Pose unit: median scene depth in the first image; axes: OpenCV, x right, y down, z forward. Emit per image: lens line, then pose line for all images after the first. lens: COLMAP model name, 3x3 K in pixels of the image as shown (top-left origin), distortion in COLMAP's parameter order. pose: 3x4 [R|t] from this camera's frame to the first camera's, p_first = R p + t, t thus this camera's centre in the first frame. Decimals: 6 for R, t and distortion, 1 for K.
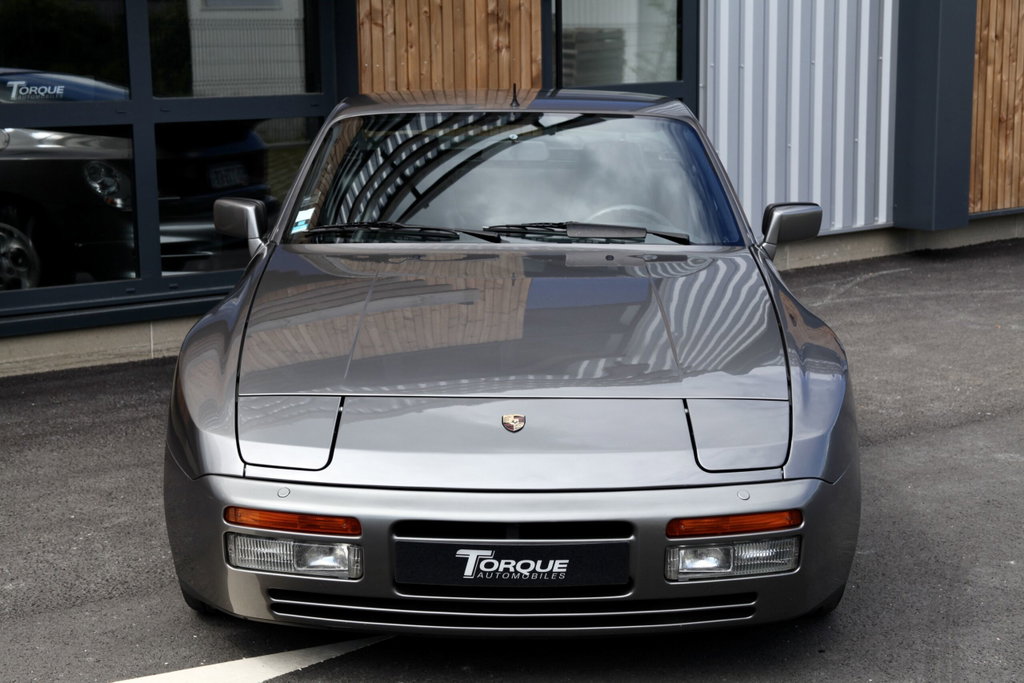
lens RADIAL K [[1942.4, 0, 512.0], [0, 1942.4, 341.5], [0, 0, 1]] dist [0.325618, -0.514387]
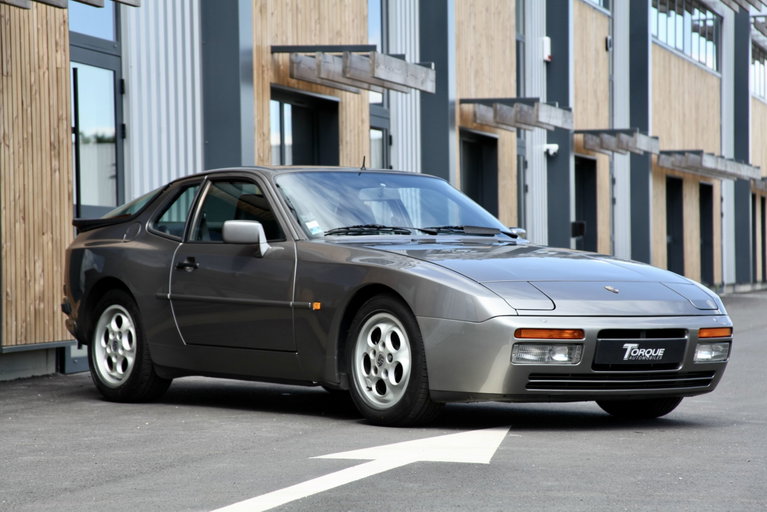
lens RADIAL K [[2331.4, 0, 383.5], [0, 2331.4, 256.0], [0, 0, 1]] dist [0.887043, -0.010609]
pose [[0.800232, 0.002870, 0.599684, -1.625020], [0.105820, 0.983621, -0.145915, 0.333830], [-0.590281, 0.180224, 0.786821, -0.752234]]
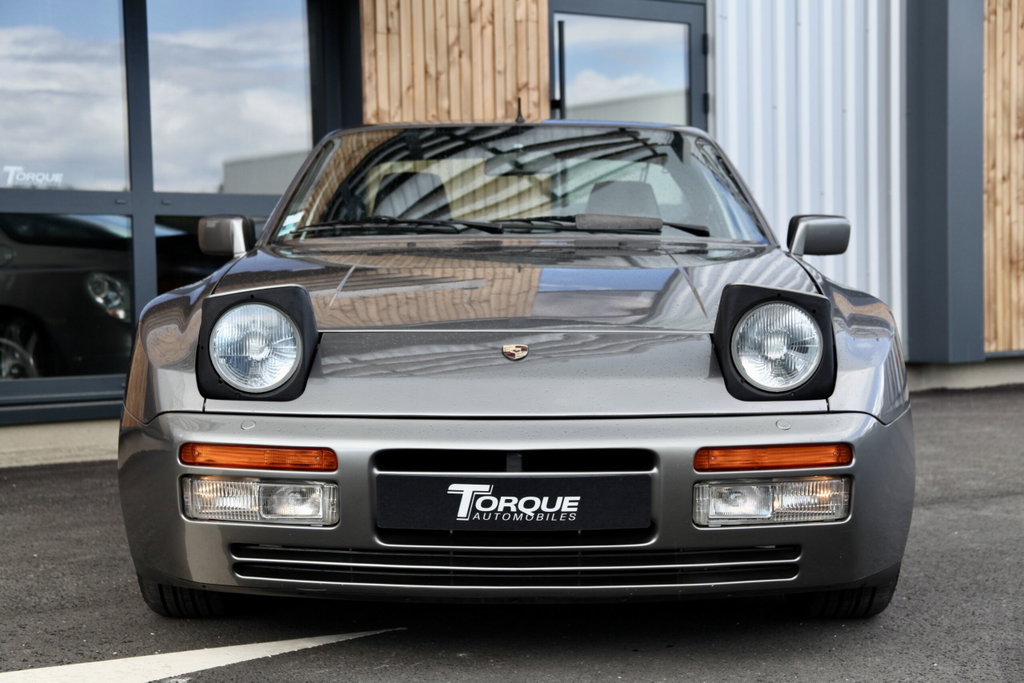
lens RADIAL K [[1833.2, 0, 512.0], [0, 1833.2, 341.5], [0, 0, 1]] dist [0.218562, 0.048624]
pose [[0.999941, -0.006135, -0.008941, 0.006730], [0.004836, 0.990323, -0.138699, 0.151218], [0.009705, 0.138648, 0.990294, 0.189388]]
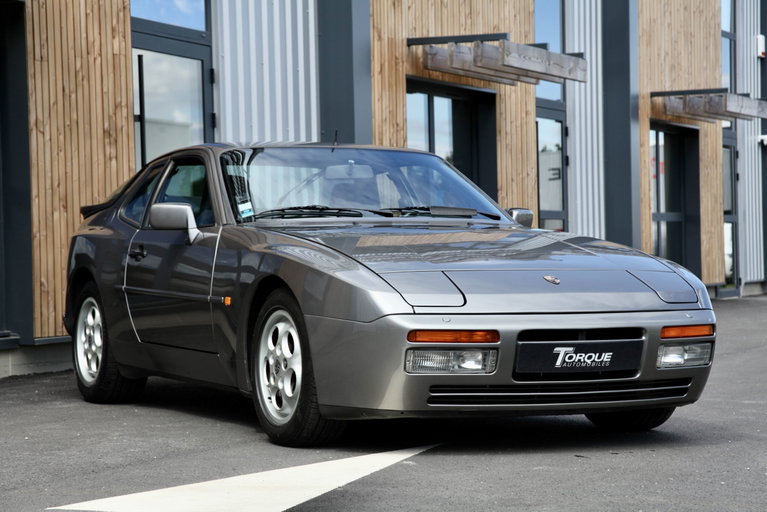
lens RADIAL K [[1828.7, 0, 383.5], [0, 1828.7, 256.0], [0, 0, 1]] dist [0.494071, 0.636993]
pose [[0.896398, -0.008456, 0.443169, -0.805254], [0.086812, 0.983804, -0.156822, 0.250617], [-0.434666, 0.179047, 0.882614, -0.291860]]
